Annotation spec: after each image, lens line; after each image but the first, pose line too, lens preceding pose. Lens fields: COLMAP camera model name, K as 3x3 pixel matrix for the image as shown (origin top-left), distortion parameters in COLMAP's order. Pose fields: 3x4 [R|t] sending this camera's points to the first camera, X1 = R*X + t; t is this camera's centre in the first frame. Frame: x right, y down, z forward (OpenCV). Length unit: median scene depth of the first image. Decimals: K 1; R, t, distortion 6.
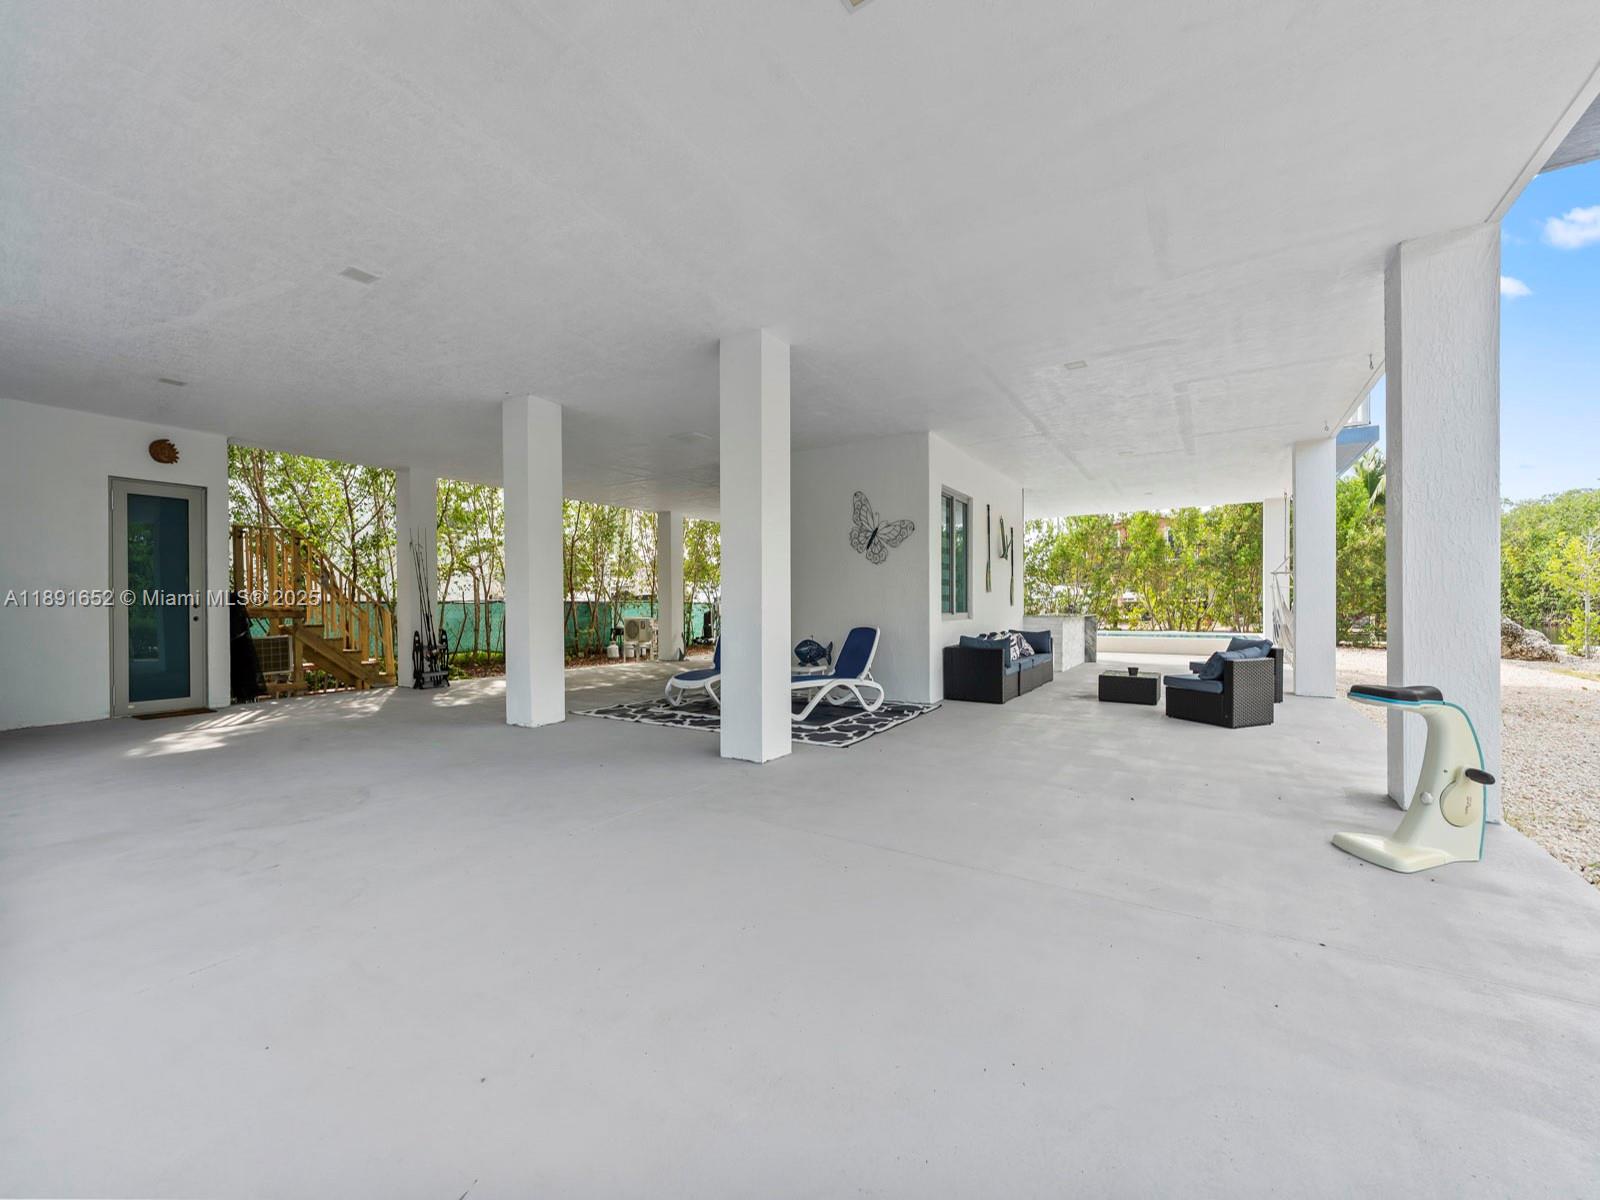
lens RADIAL K [[648.1, 0, 793.3], [0, 648.1, 613.0], [0, 0, 1]] dist [-0.002256, 0.000230]
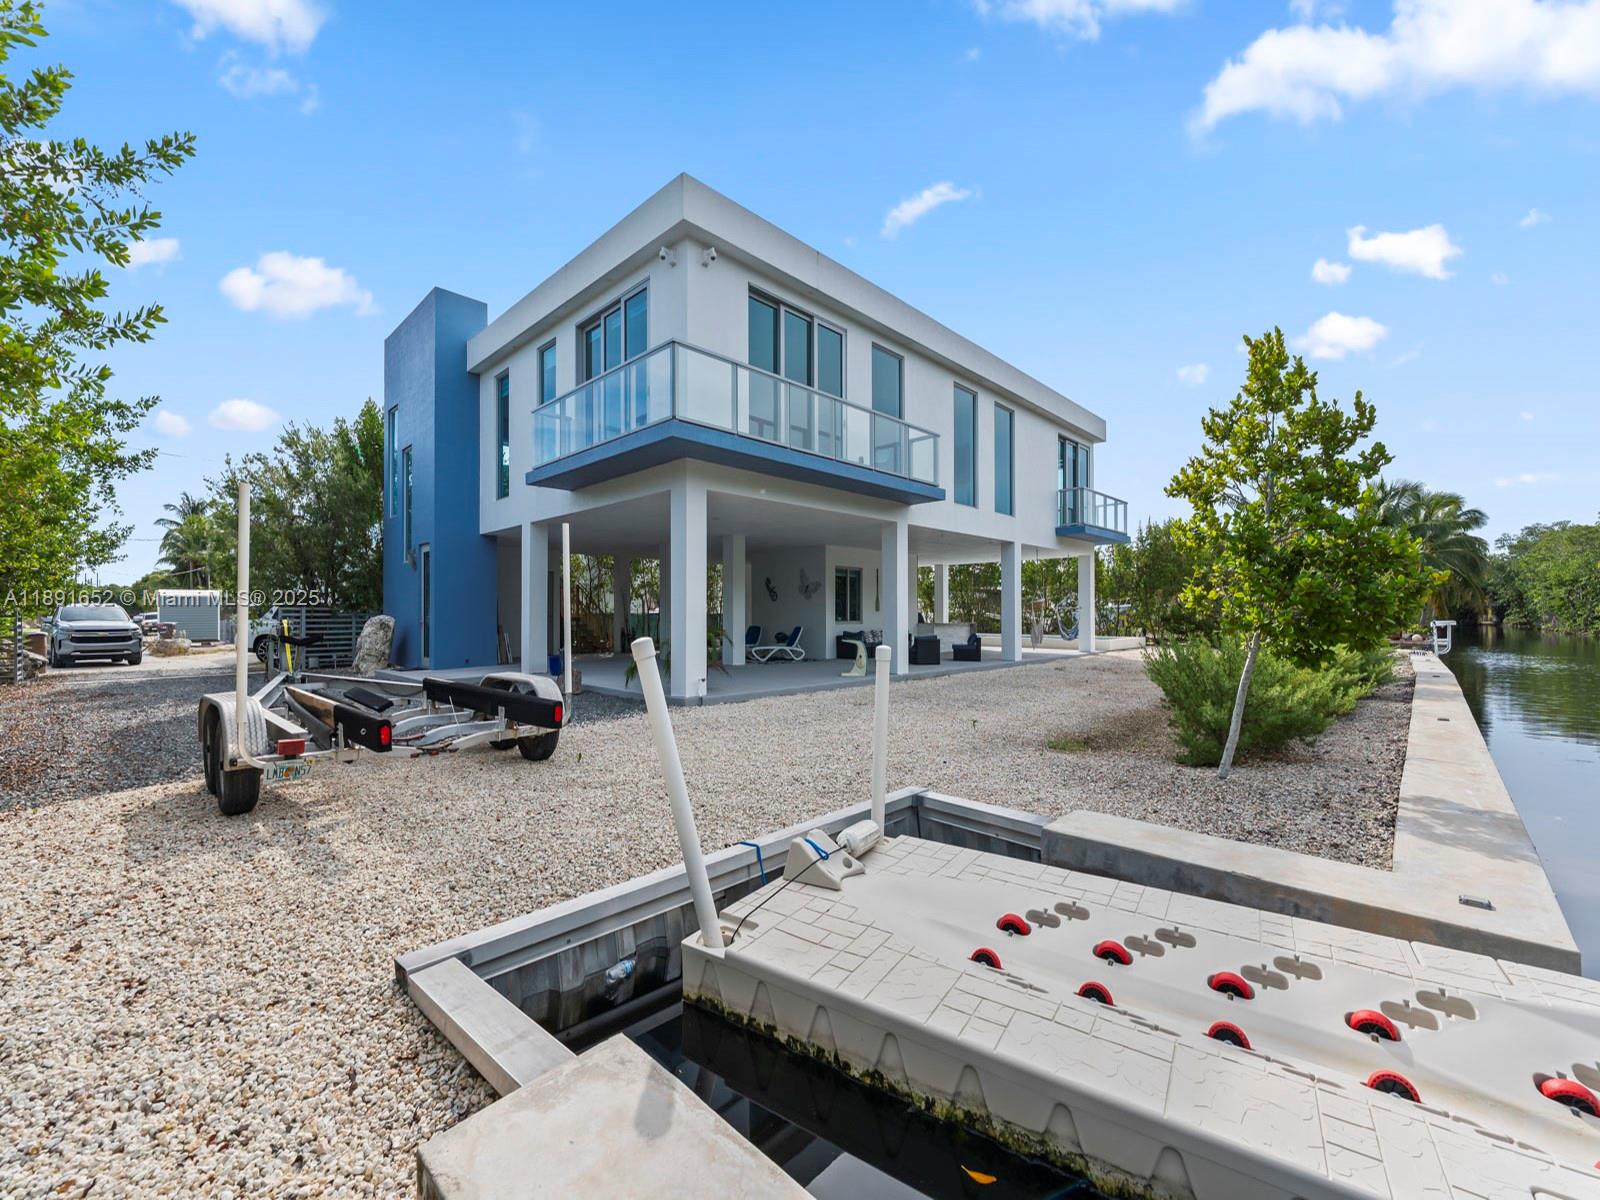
lens RADIAL K [[648.1, 0, 793.3], [0, 648.1, 613.0], [0, 0, 1]] dist [-0.002256, 0.000230]
pose [[0.979165, 0.002425, -0.203052, 0.497413], [-0.003967, 0.999966, -0.007186, -0.010028], [0.203028, 0.007842, 0.979142, -1.173209]]
